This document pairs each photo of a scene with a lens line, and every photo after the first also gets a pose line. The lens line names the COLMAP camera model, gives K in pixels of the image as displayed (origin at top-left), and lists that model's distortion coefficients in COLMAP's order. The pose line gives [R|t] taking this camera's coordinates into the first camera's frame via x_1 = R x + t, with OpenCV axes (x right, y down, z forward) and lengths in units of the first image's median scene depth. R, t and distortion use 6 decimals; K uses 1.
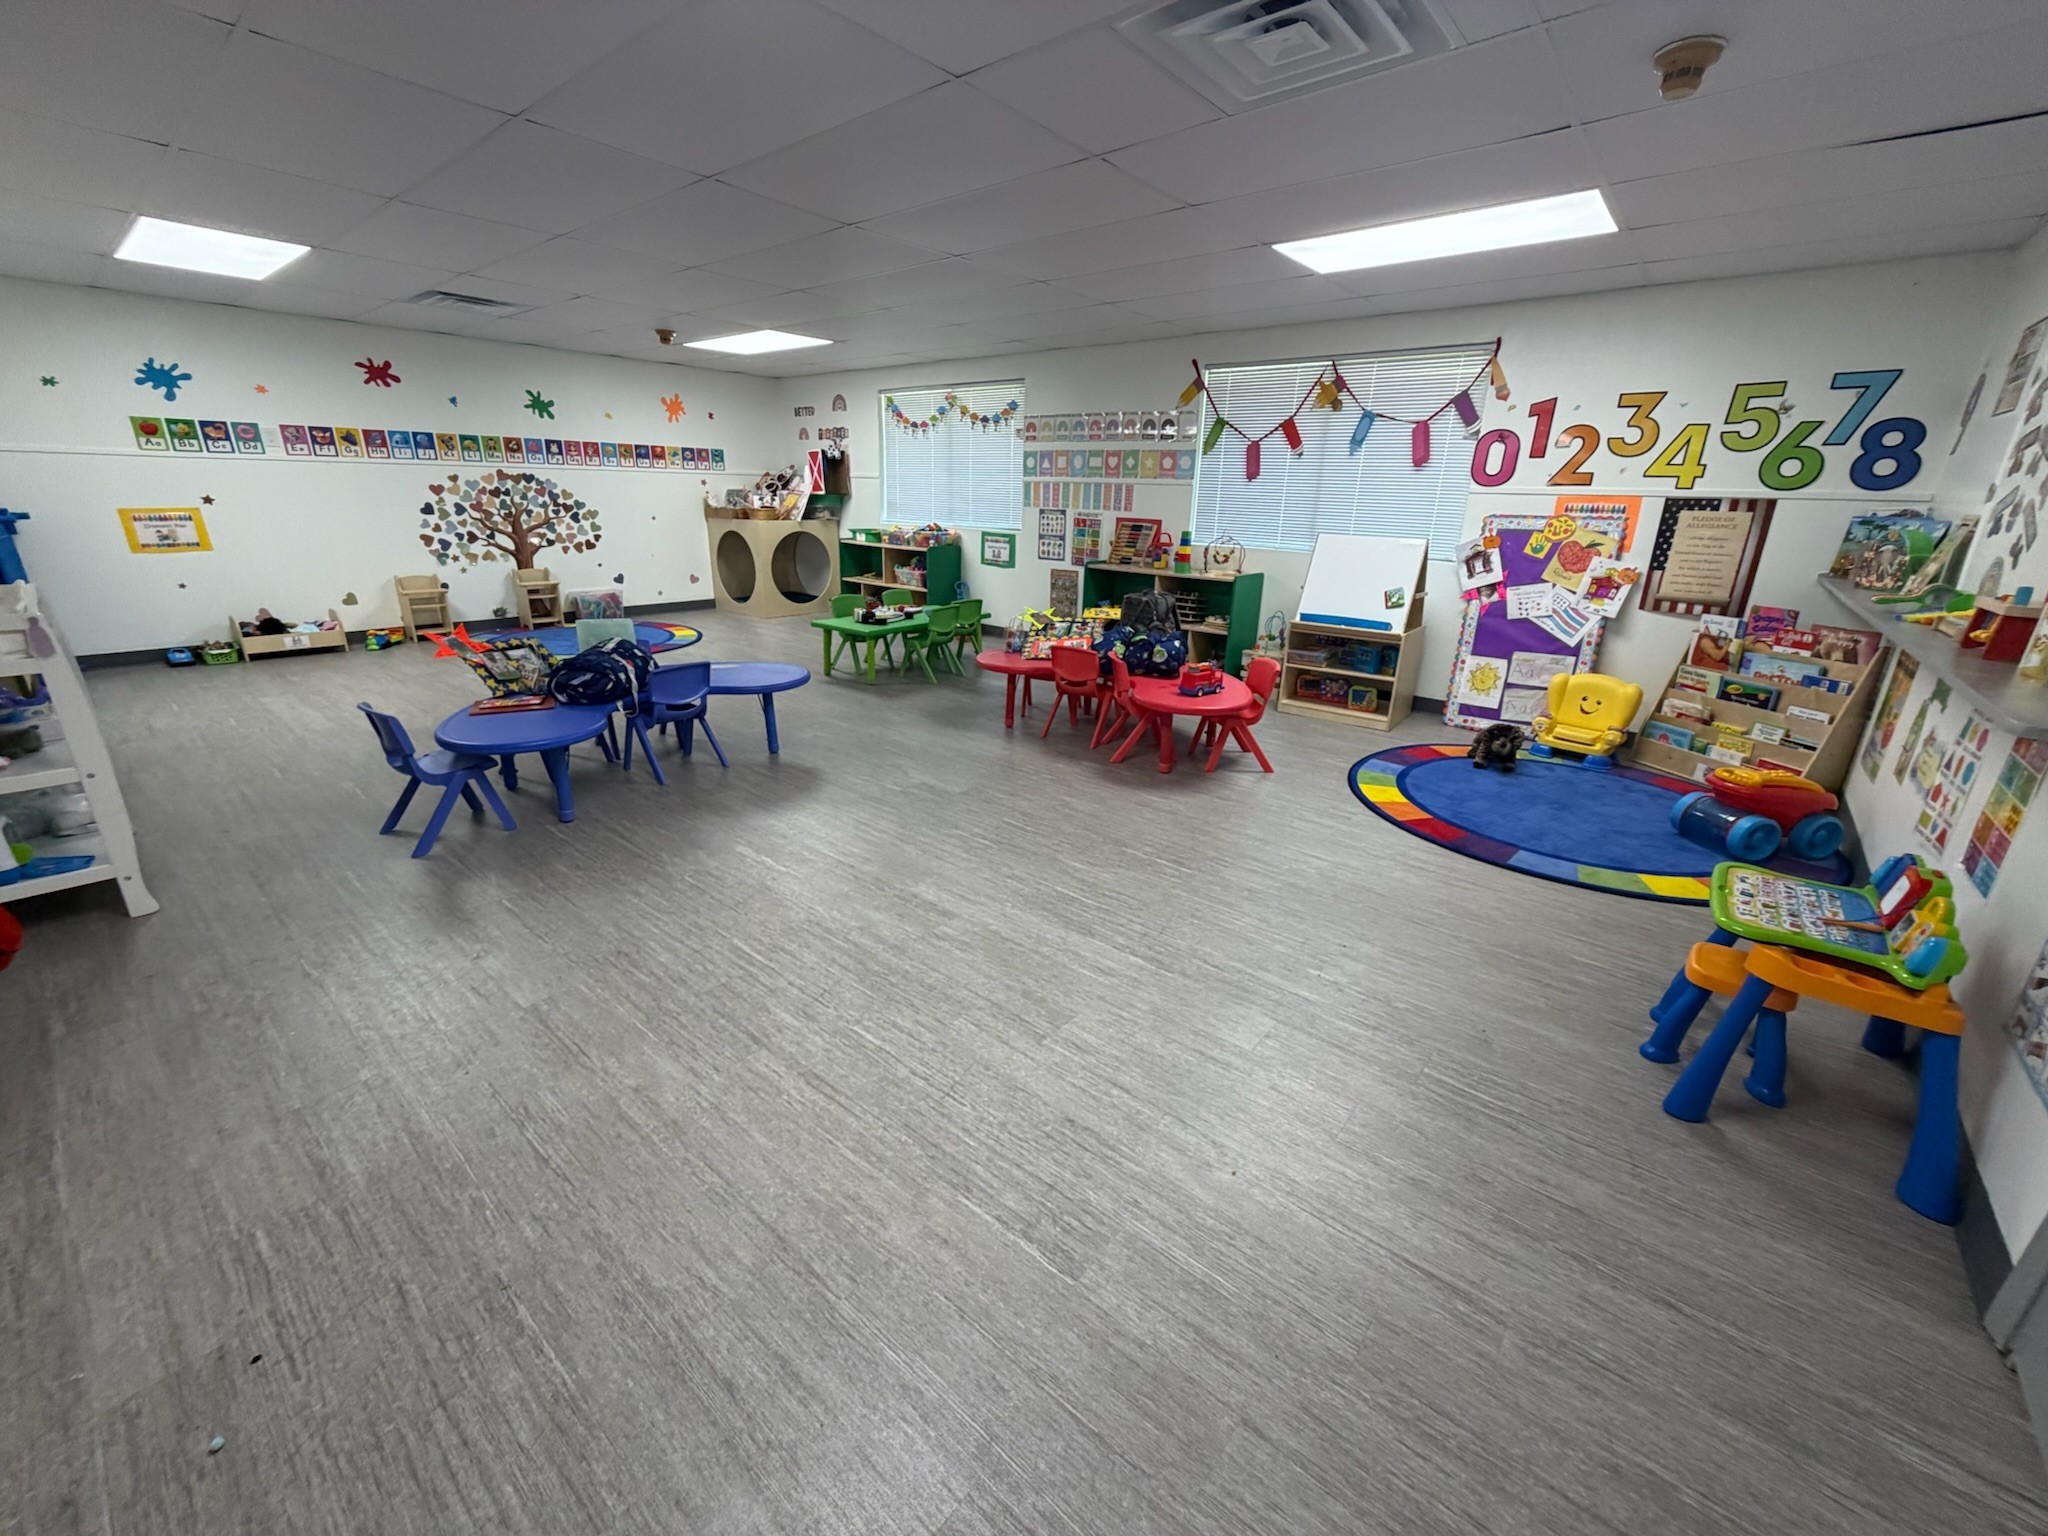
lens RADIAL K [[821.2, 0, 1026.1], [0, 821.2, 771.5], [0, 0, 1]] dist [0.002575, -0.000594]
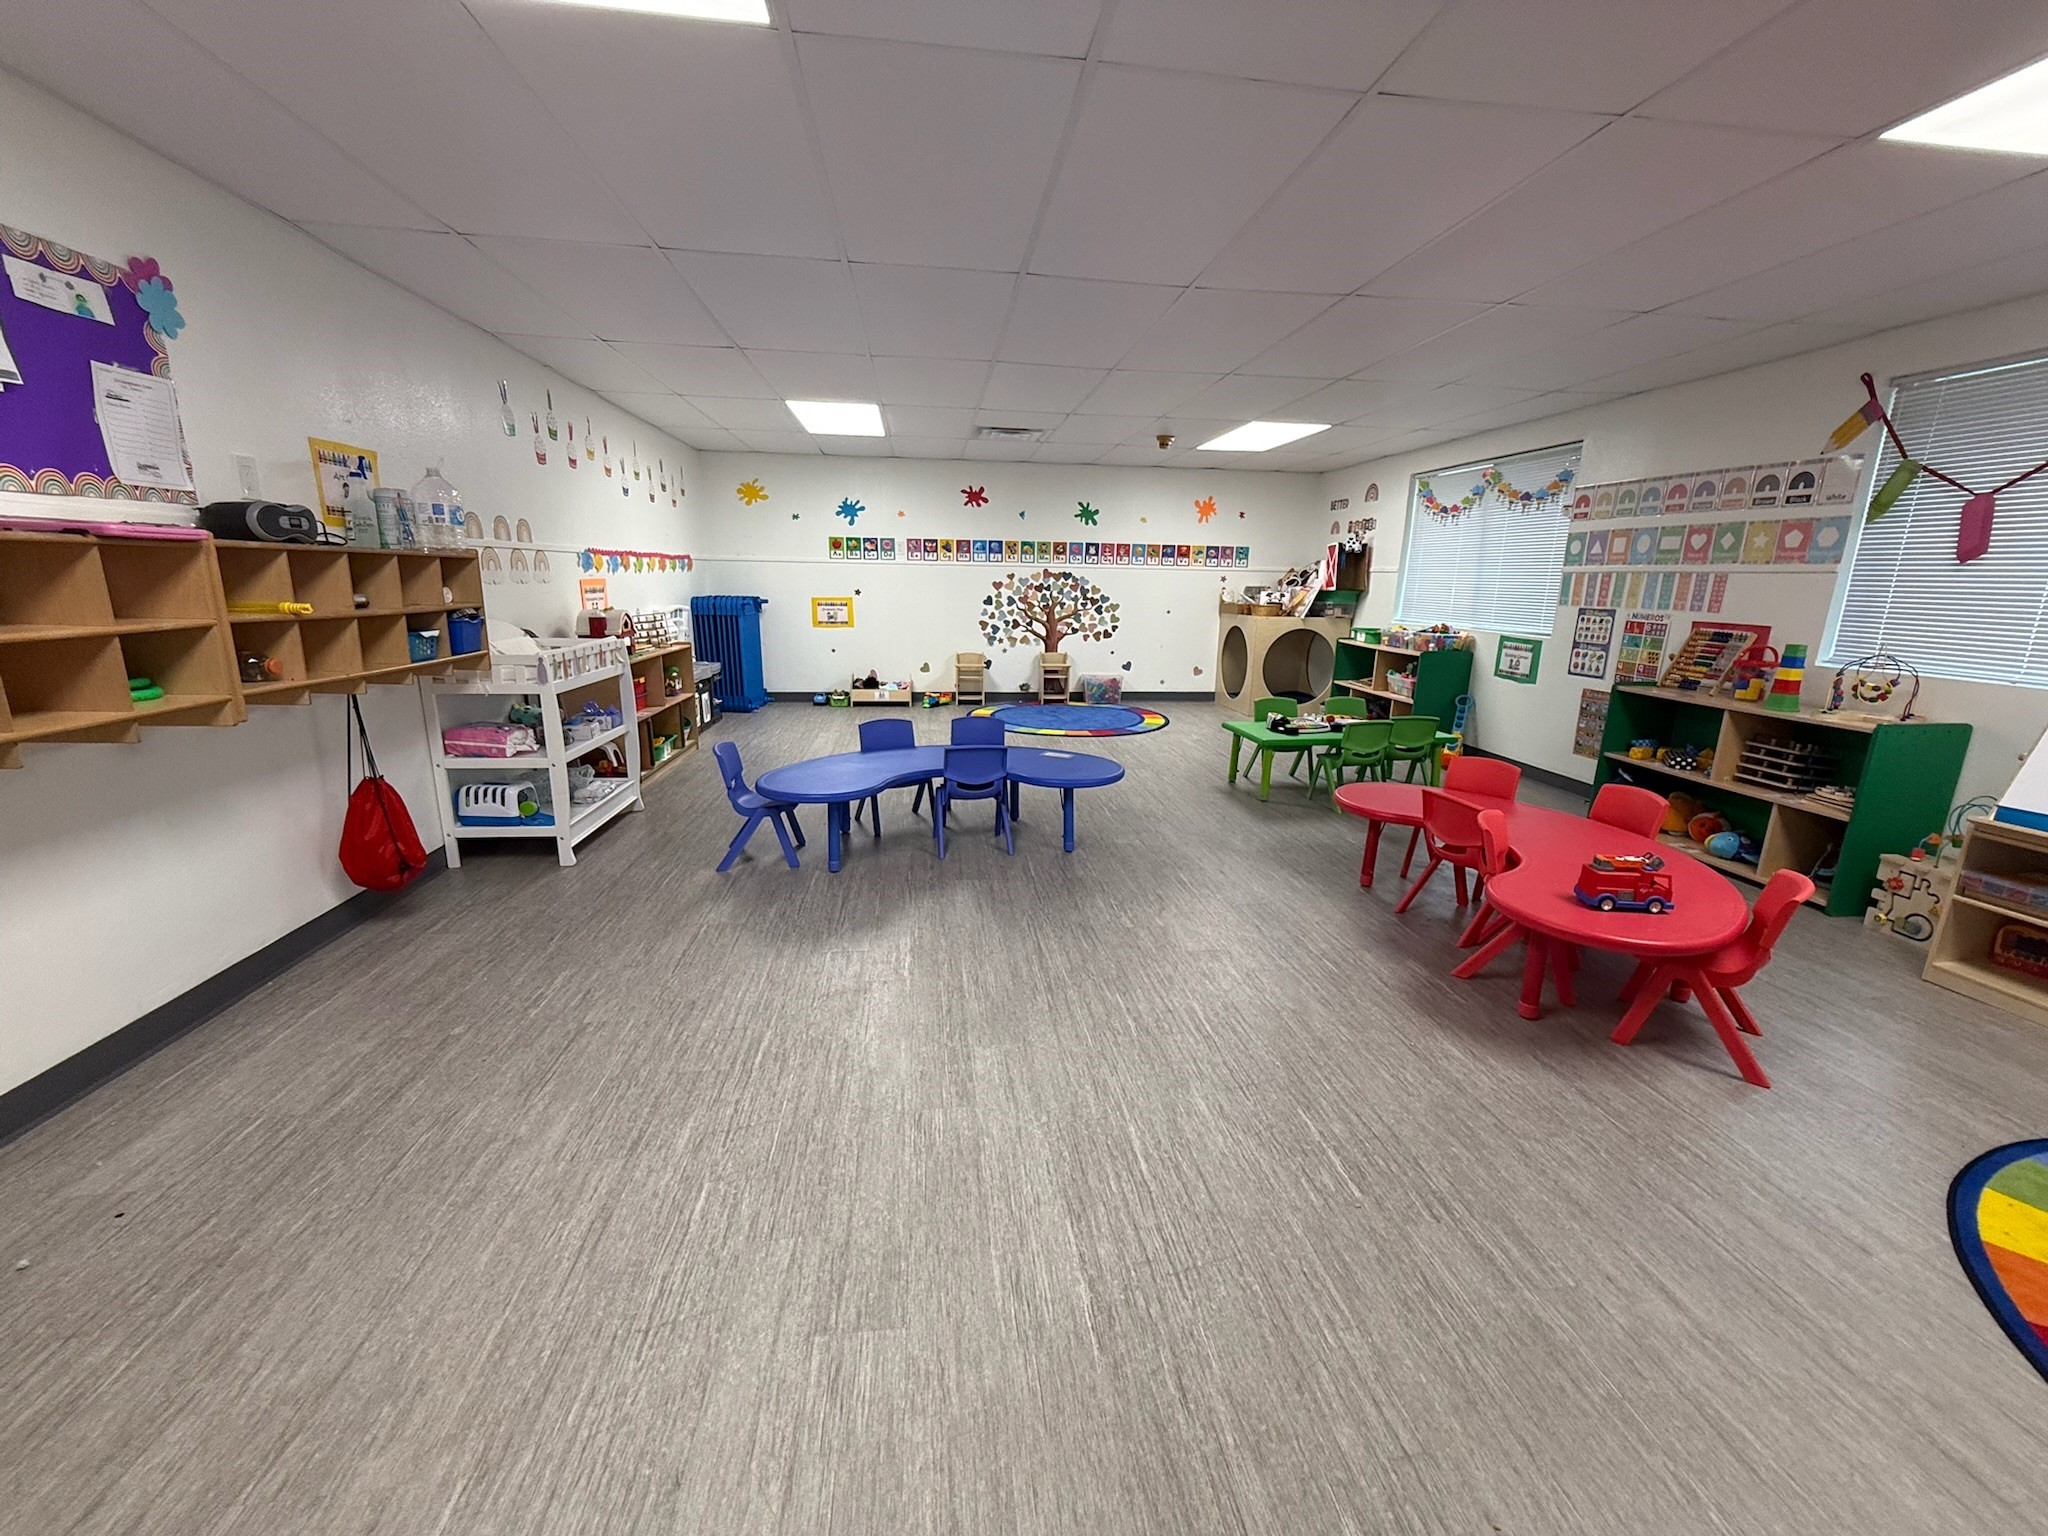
lens RADIAL K [[822.8, 0, 1022.6], [0, 822.8, 766.9], [0, 0, 1]] dist [0.000385, -0.000336]
pose [[0.734170, 0.143554, -0.663617, 0.170257], [-0.222577, 0.974269, -0.035486, -0.047048], [0.641447, 0.173759, 0.747231, 0.164989]]
